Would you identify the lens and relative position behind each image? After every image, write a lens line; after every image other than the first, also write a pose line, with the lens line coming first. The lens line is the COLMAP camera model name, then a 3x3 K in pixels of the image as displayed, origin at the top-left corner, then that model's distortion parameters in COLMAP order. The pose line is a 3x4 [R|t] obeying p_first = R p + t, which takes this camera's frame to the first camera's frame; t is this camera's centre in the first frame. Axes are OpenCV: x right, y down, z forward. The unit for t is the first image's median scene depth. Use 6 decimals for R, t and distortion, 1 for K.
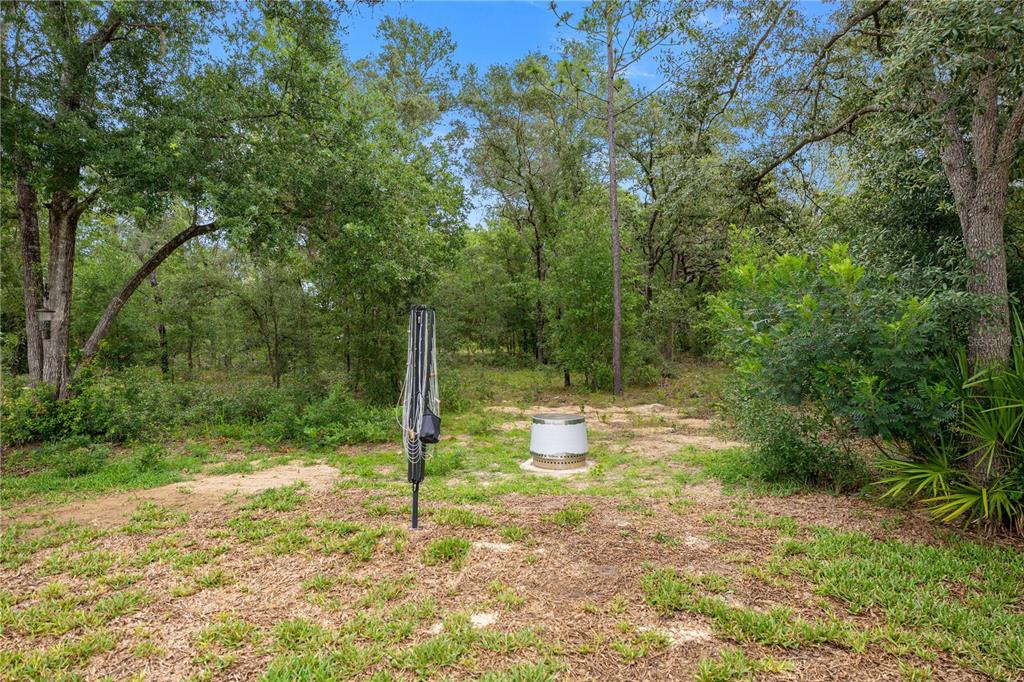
lens RADIAL K [[570.3, 0, 514.2], [0, 570.3, 344.0], [0, 0, 1]] dist [0.001760, -0.000219]
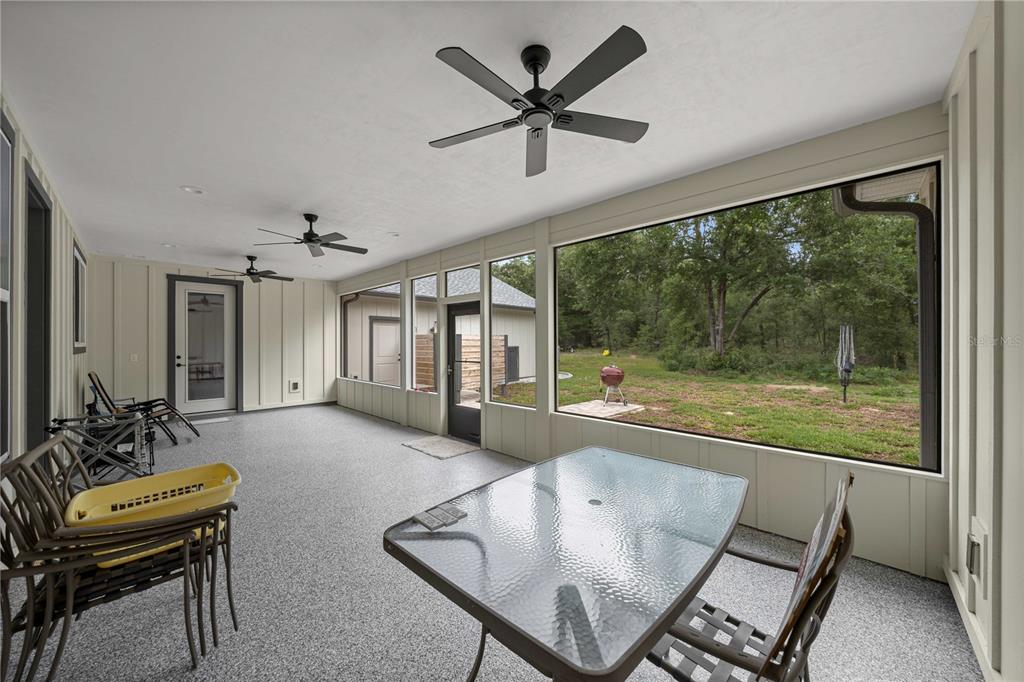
lens RADIAL K [[376.2, 0, 514.3], [0, 376.2, 339.8], [0, 0, 1]] dist [-0.001102, -0.000029]
pose [[0.414806, 0.001032, -0.909909, 0.426955], [0.019075, 0.999770, 0.009829, -0.019126], [0.909710, -0.021434, 0.414691, -0.636677]]
